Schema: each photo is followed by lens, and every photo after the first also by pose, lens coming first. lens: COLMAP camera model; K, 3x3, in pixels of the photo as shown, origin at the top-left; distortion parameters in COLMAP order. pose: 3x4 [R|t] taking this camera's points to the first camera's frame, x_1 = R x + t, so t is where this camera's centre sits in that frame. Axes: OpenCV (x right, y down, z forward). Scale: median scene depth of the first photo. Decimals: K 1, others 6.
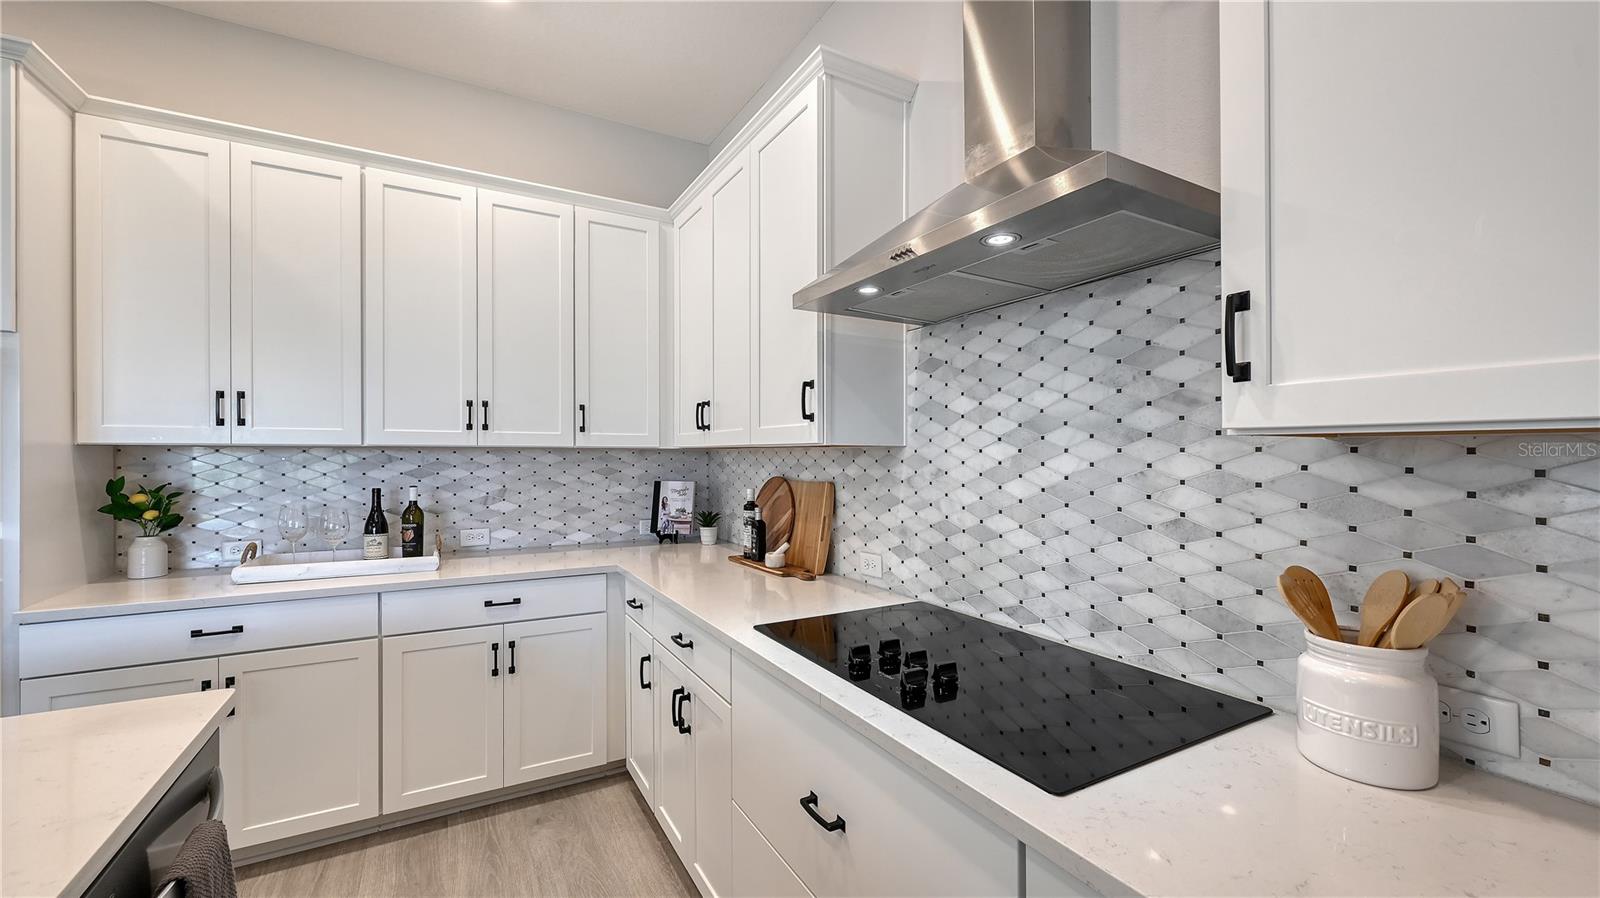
lens RADIAL K [[648.7, 0, 800.7], [0, 648.7, 453.0], [0, 0, 1]] dist [-0.001719, 0.000311]
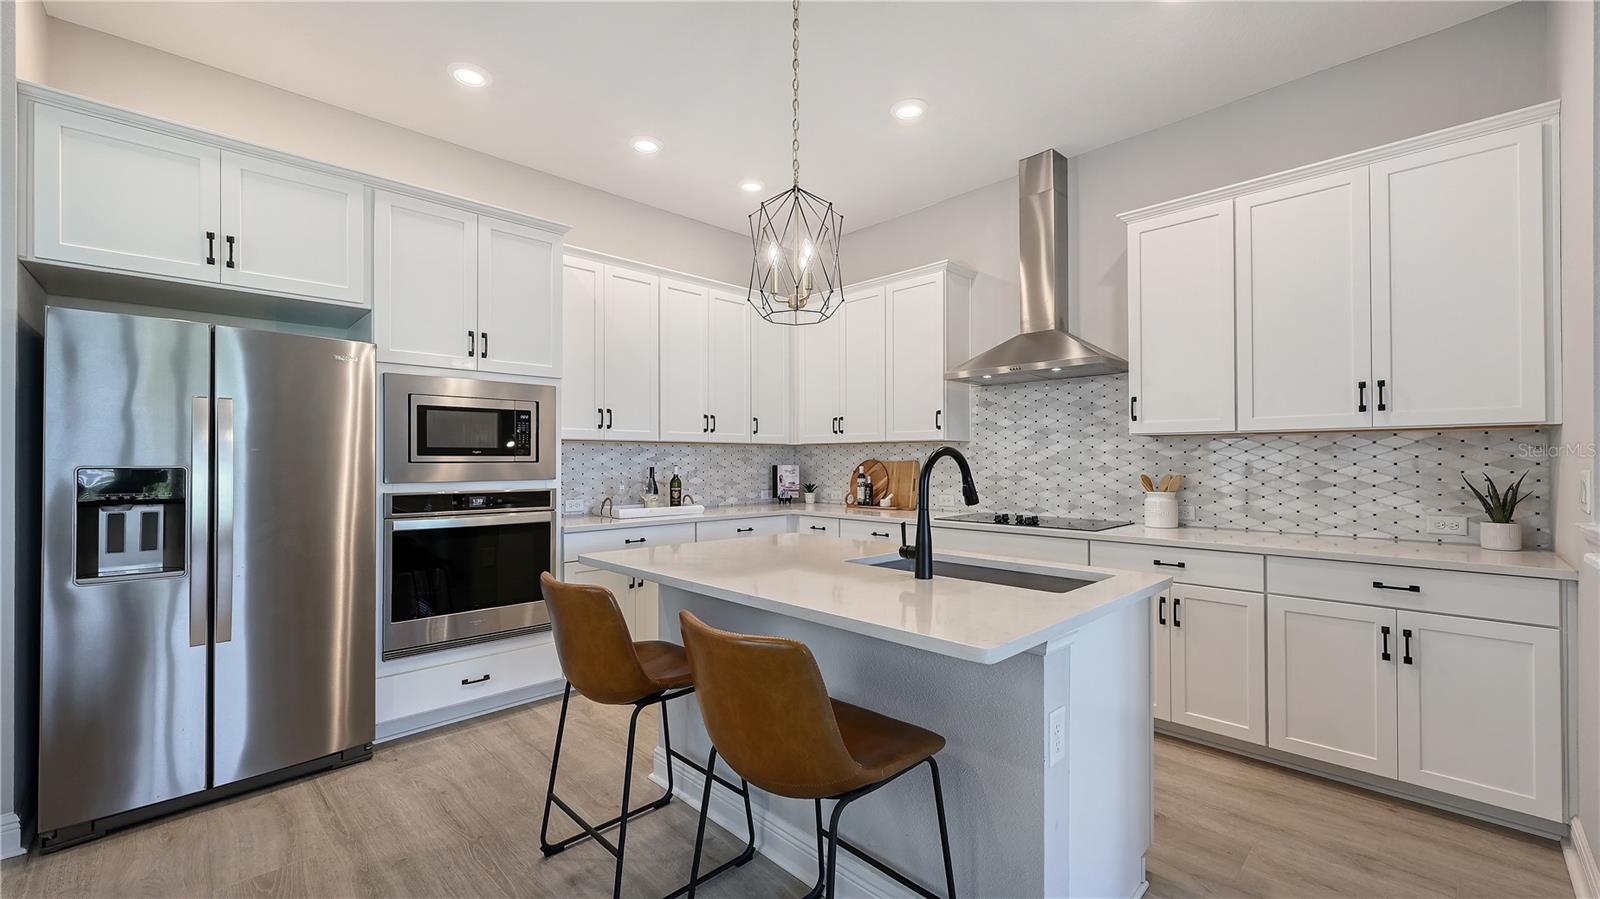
lens RADIAL K [[648.7, 0, 807.4], [0, 648.7, 461.5], [0, 0, 1]] dist [-0.001719, 0.000311]
pose [[0.966535, -0.004411, 0.256496, -0.968779], [0.003027, 0.999979, 0.005793, 0.044131], [-0.256516, -0.004822, 0.966528, -0.981780]]
